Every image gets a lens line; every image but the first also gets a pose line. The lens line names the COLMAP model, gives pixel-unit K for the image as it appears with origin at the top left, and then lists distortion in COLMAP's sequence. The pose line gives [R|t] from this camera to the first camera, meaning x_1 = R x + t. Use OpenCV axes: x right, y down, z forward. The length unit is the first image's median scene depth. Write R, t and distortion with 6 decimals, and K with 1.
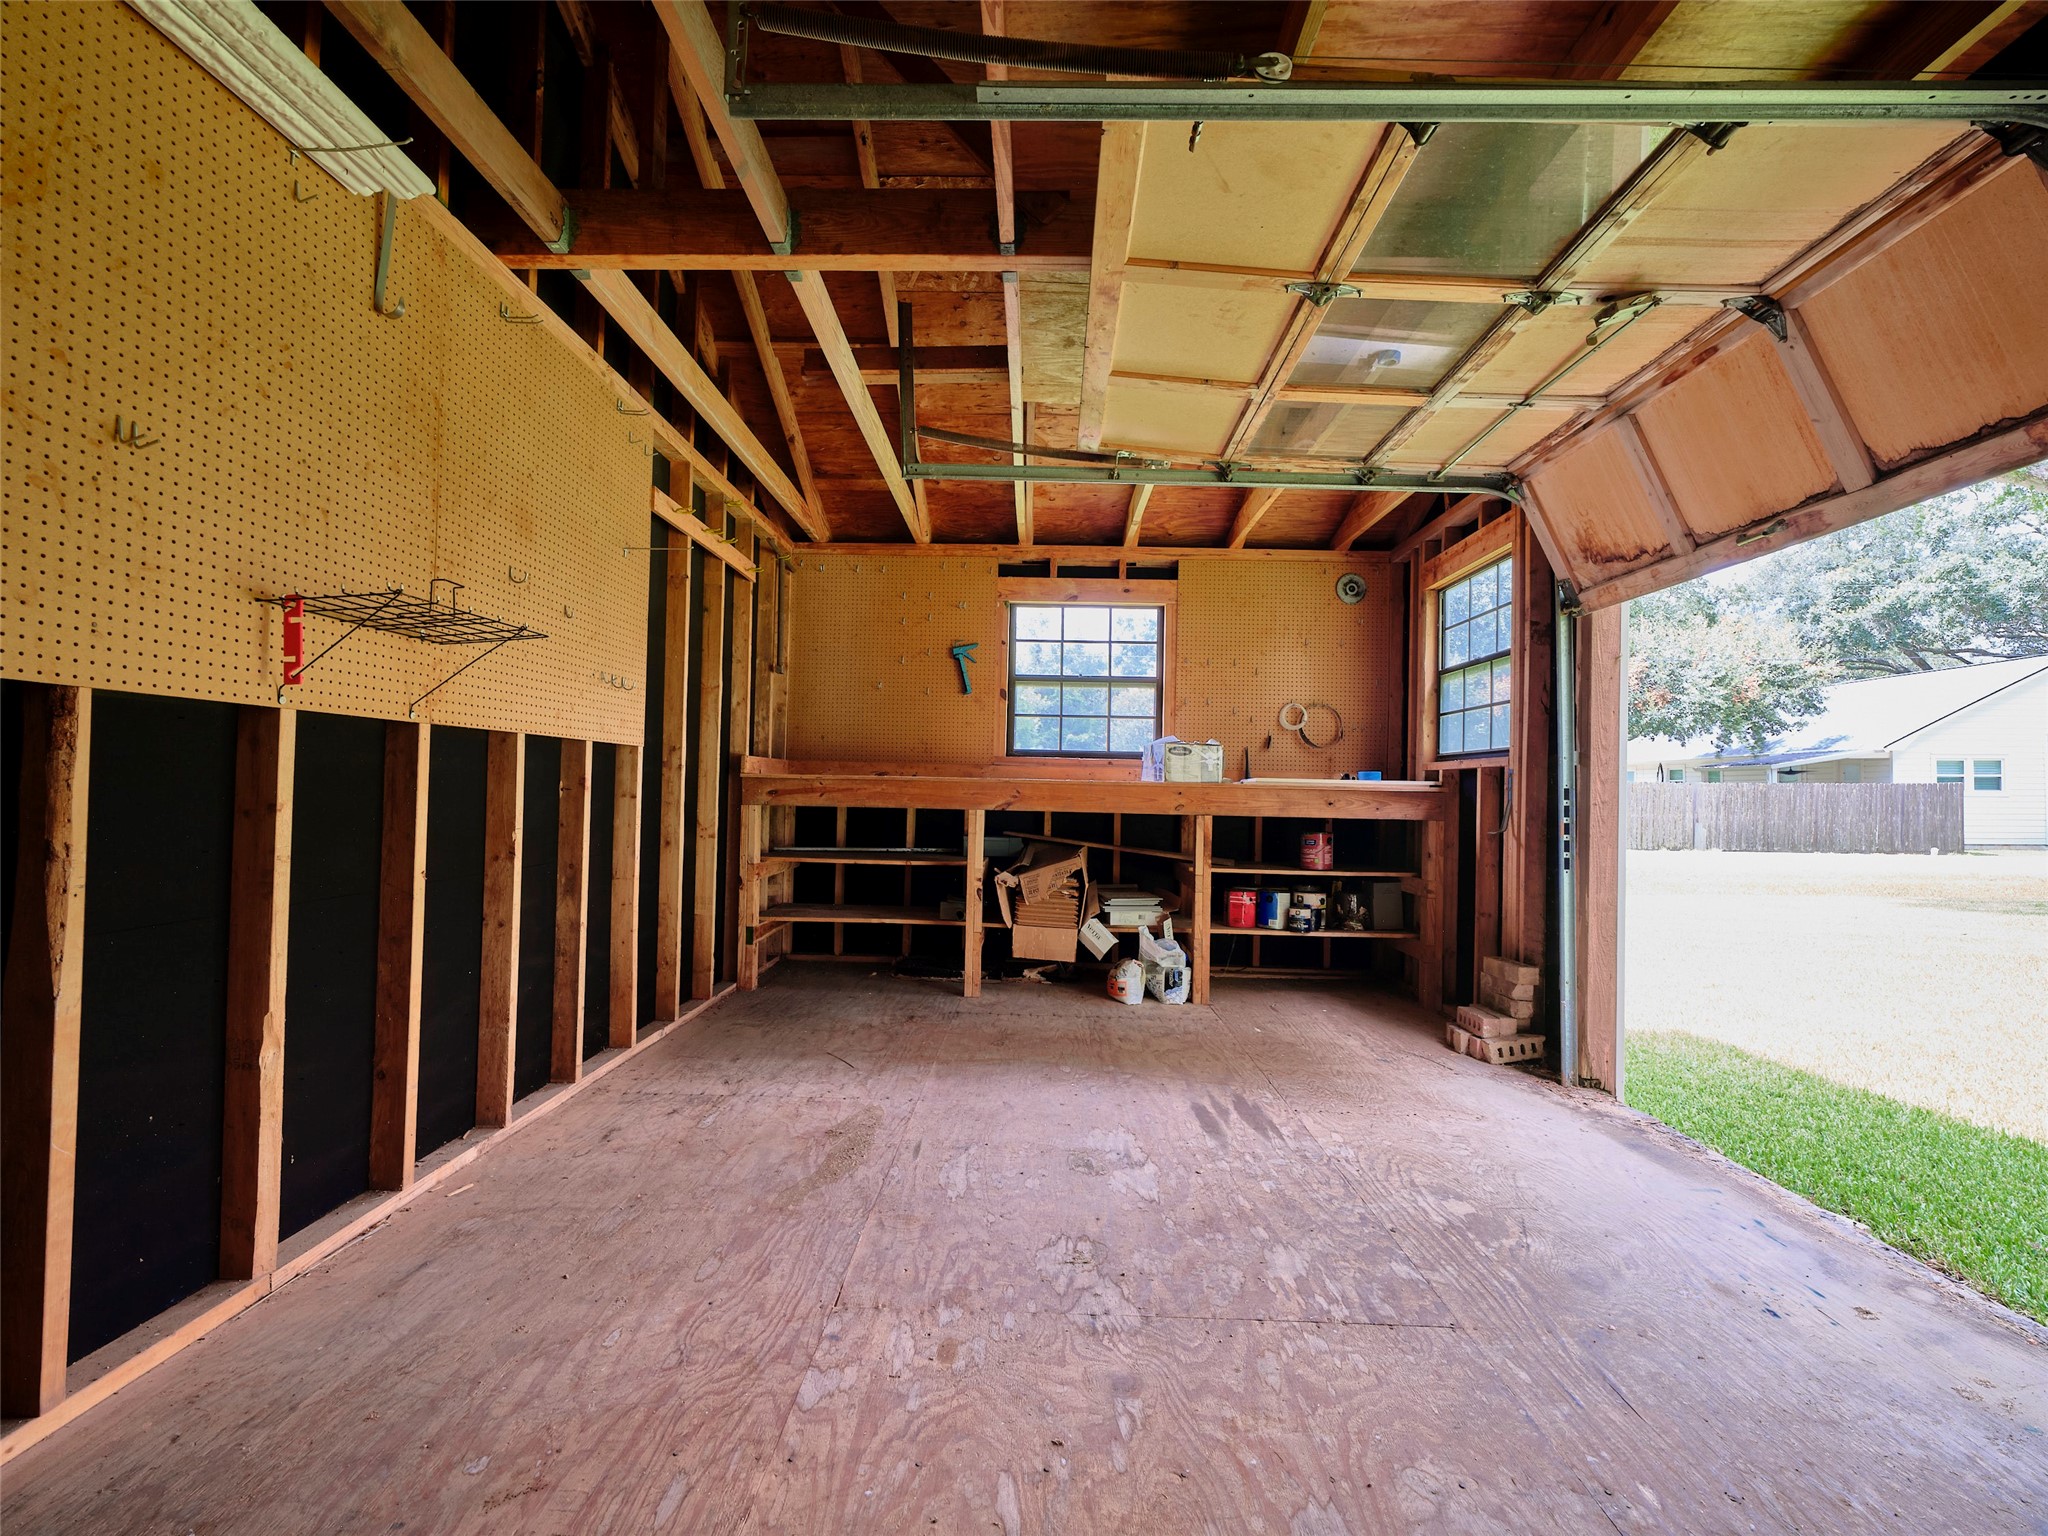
lens RADIAL K [[933.8, 0, 1029.1], [0, 933.8, 776.7], [0, 0, 1]] dist [0.001181, 0.000210]
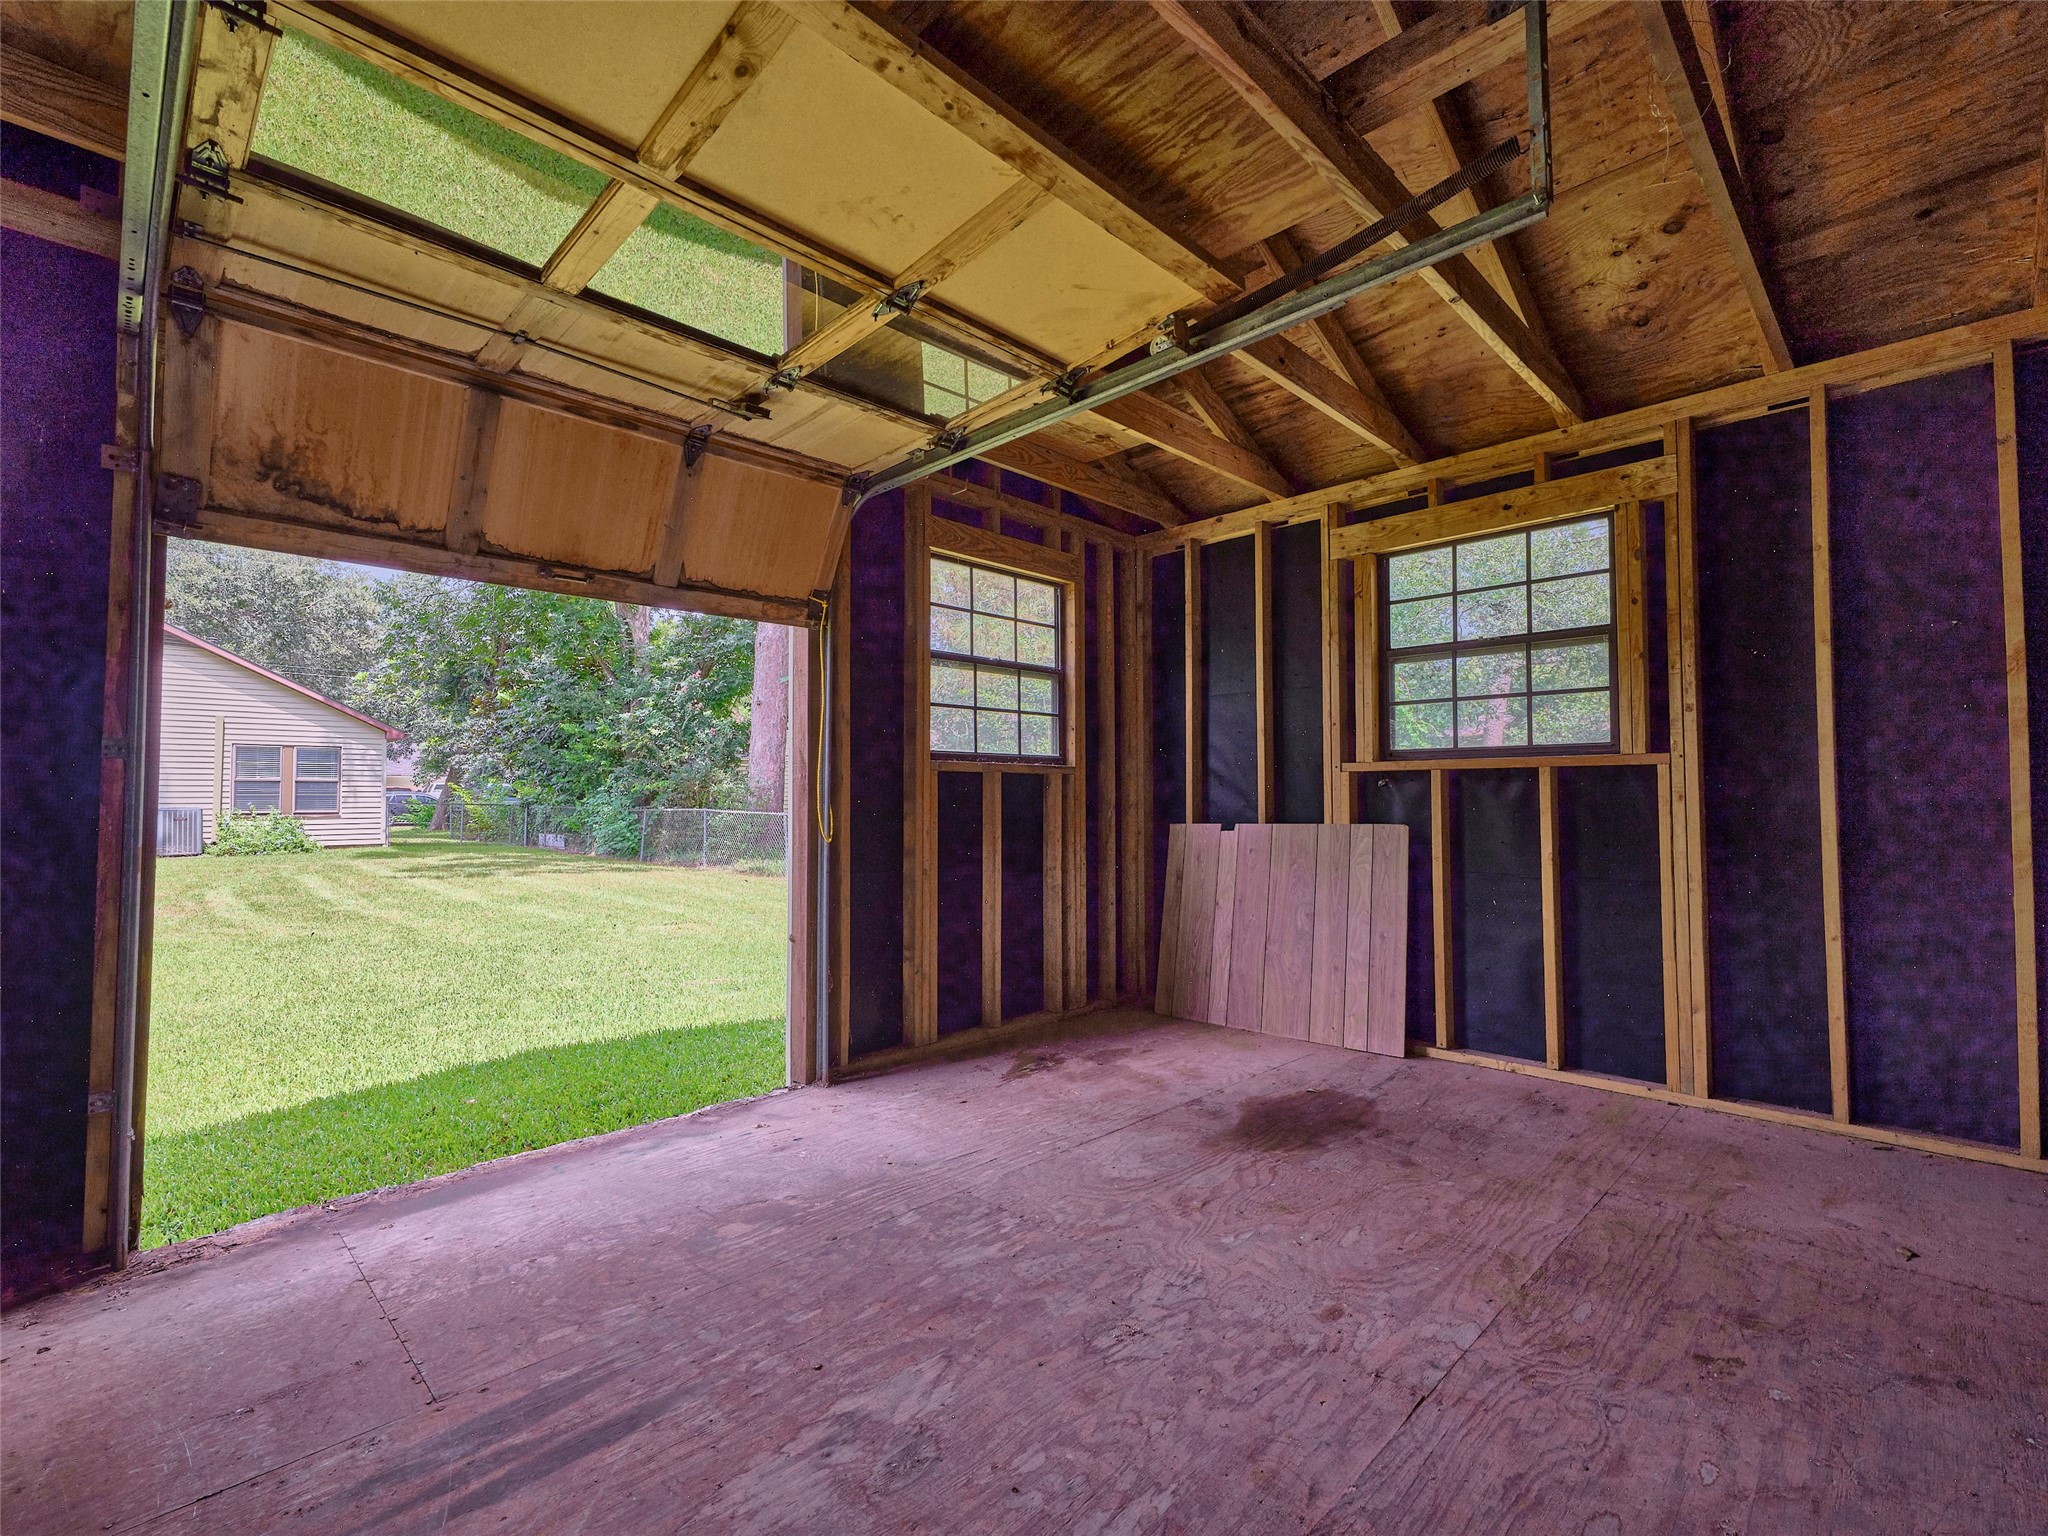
lens RADIAL K [[933.8, 0, 1008.3], [0, 933.8, 764.4], [0, 0, 1]] dist [0.001181, 0.000210]
pose [[-0.719000, 0.013263, 0.694884, -0.497813], [-0.019700, 0.999027, -0.039452, 0.008633], [-0.694731, -0.042056, -0.718039, 1.758613]]
